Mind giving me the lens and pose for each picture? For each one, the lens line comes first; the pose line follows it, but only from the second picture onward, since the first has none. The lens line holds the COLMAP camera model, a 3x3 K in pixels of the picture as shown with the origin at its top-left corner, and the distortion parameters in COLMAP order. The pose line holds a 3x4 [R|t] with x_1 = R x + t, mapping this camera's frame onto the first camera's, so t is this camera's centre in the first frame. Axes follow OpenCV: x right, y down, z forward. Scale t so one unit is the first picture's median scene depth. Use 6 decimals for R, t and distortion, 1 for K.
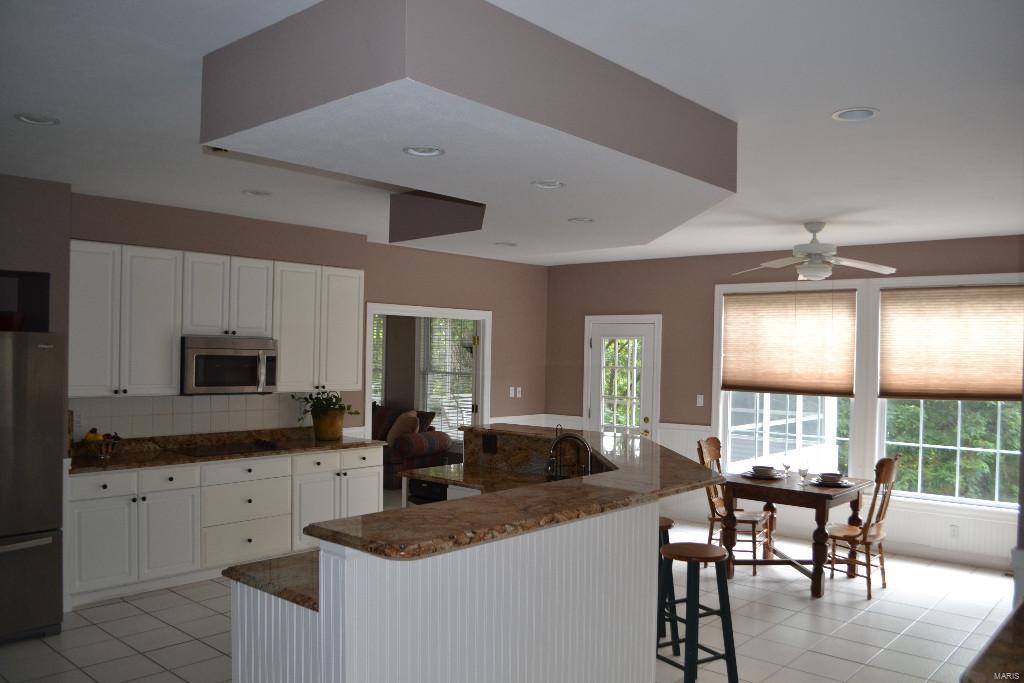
lens RADIAL K [[820.0, 0, 511.9], [0, 820.0, 342.1], [0, 0, 1]] dist [-0.073224, 0.000818]
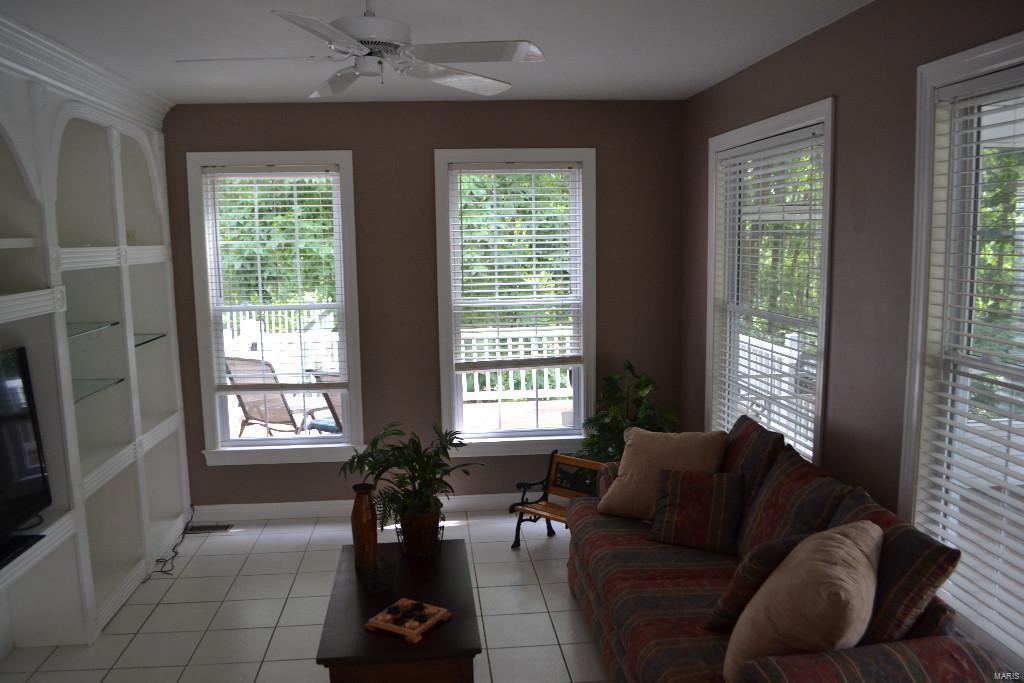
lens RADIAL K [[820.0, 0, 512.1], [0, 820.0, 343.9], [0, 0, 1]] dist [-0.073224, 0.000818]
pose [[0.736937, 0.073694, -0.671932, -0.035741], [0.018377, 0.991488, 0.128897, -0.011096], [0.675712, -0.107337, 0.729310, 0.737753]]
